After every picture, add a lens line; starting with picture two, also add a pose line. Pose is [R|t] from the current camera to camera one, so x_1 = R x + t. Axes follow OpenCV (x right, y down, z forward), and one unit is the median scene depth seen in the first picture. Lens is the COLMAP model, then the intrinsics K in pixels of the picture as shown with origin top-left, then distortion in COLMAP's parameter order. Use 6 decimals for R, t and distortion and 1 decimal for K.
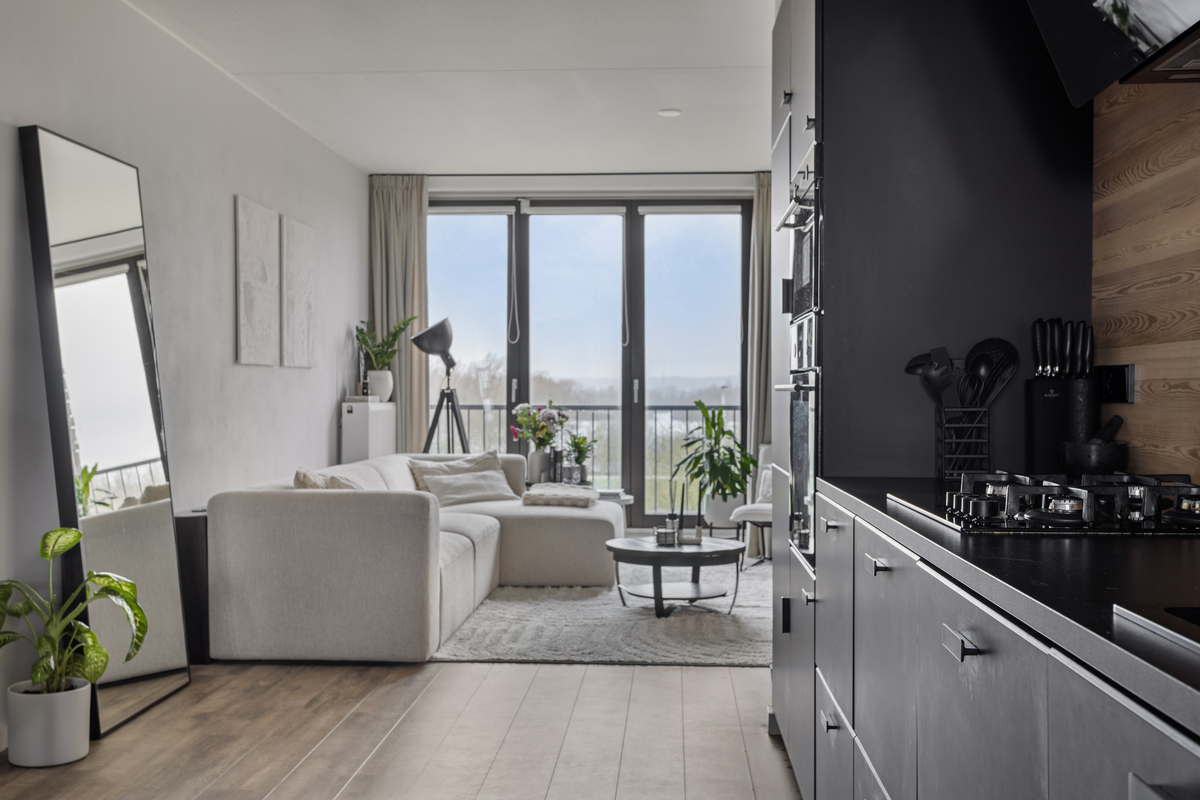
lens RADIAL K [[1290.8, 0, 591.7], [0, 1290.8, 408.7], [0, 0, 1]] dist [0.070018, 0.000000]
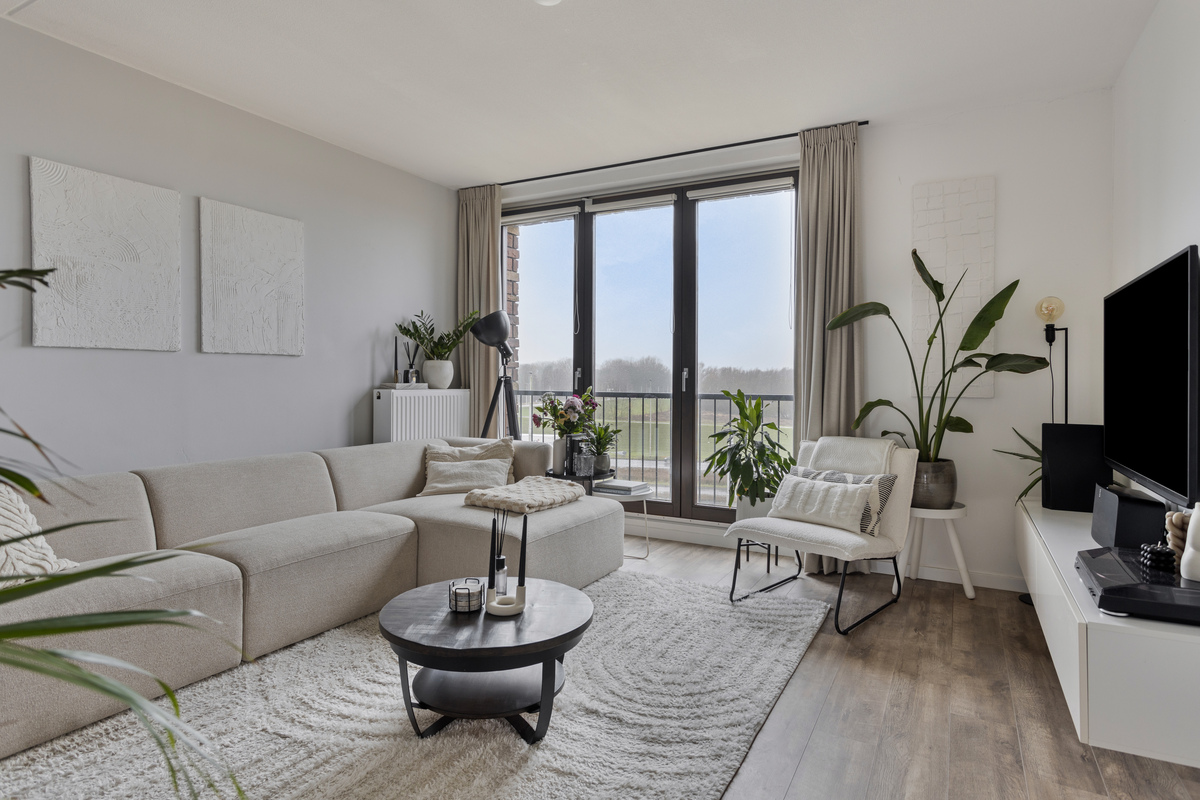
lens RADIAL K [[649.3, 0, 599.5], [0, 649.3, 387.2], [0, 0, 1]] dist [-0.001818, 0.004189]
pose [[0.904394, 0.008786, -0.426608, 0.196914], [-0.009954, 0.999950, -0.000508, -0.007162], [0.426583, 0.004706, 0.904436, 0.552505]]
